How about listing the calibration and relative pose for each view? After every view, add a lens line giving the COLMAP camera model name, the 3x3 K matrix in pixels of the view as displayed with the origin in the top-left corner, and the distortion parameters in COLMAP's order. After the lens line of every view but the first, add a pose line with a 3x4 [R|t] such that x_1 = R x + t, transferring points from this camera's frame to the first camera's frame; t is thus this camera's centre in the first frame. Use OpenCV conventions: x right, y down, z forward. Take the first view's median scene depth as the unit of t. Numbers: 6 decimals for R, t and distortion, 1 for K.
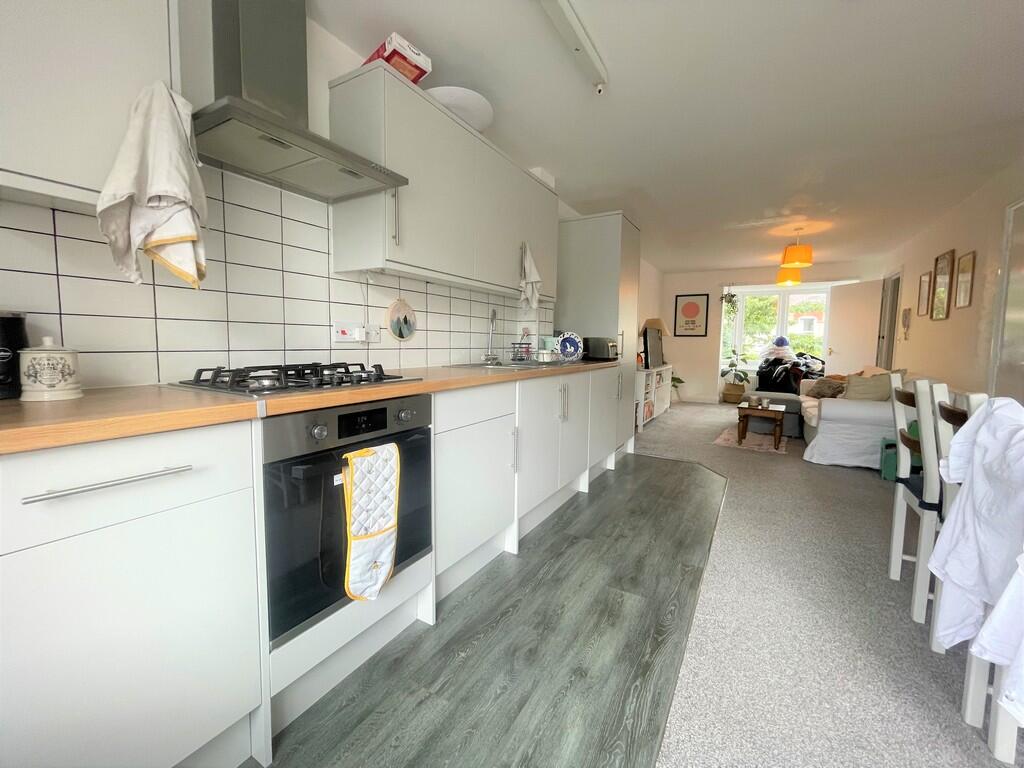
lens RADIAL K [[415.0, 0, 515.6], [0, 415.0, 381.9], [0, 0, 1]] dist [-0.000255, -0.000366]
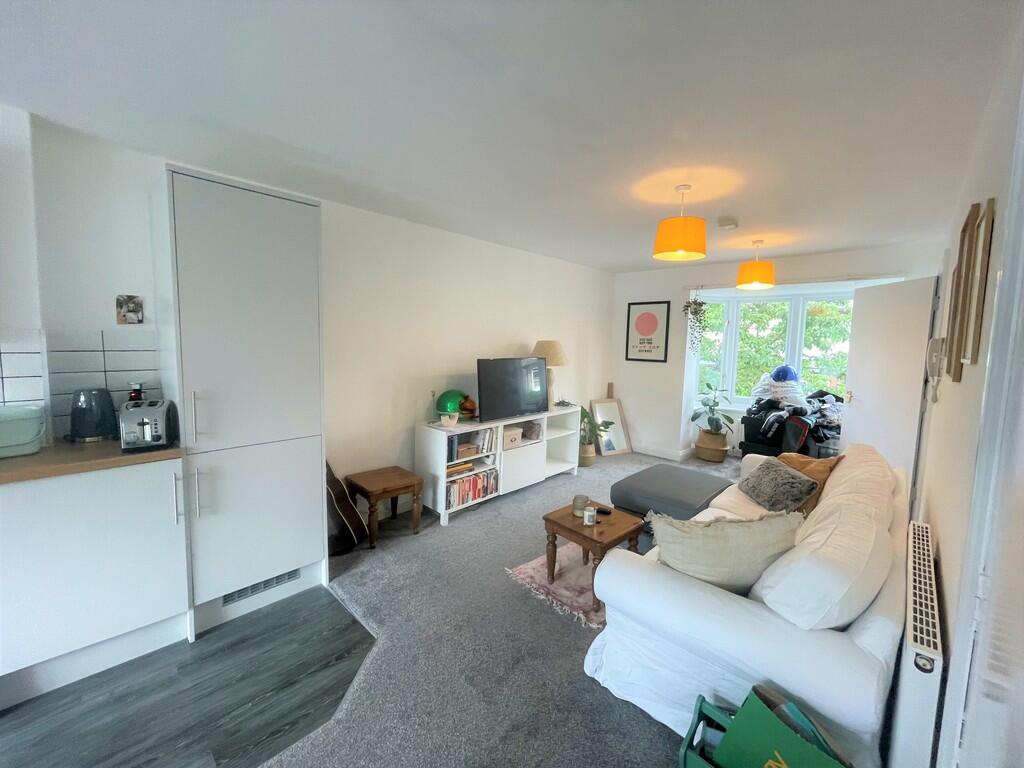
lens RADIAL K [[415.0, 0, 513.0], [0, 415.0, 377.1], [0, 0, 1]] dist [-0.000255, -0.000366]
pose [[0.973809, 0.031209, -0.225215, 0.392878], [-0.033670, 0.999408, -0.007094, -0.076163], [0.224860, 0.014492, 0.974283, 0.286132]]
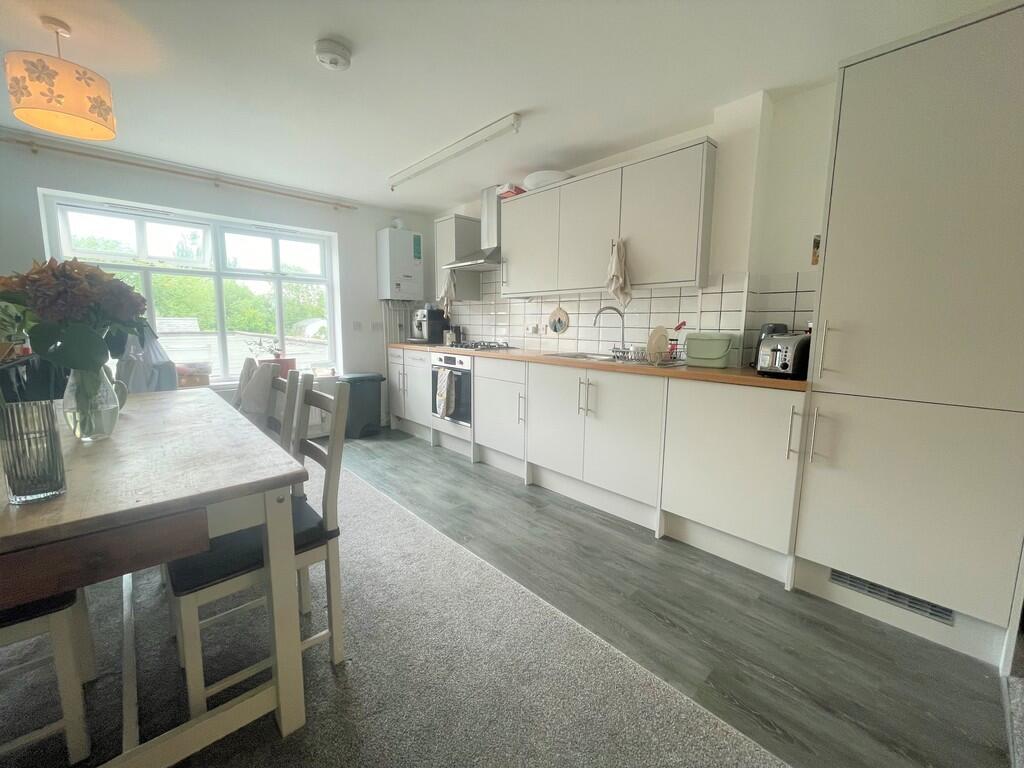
lens RADIAL K [[415.0, 0, 515.7], [0, 415.0, 381.0], [0, 0, 1]] dist [-0.000255, -0.000366]
pose [[-0.281688, 0.113323, -0.952790, 0.411121], [-0.105594, 0.983308, 0.148171, -0.043264], [0.953678, 0.142347, -0.265020, 0.402296]]
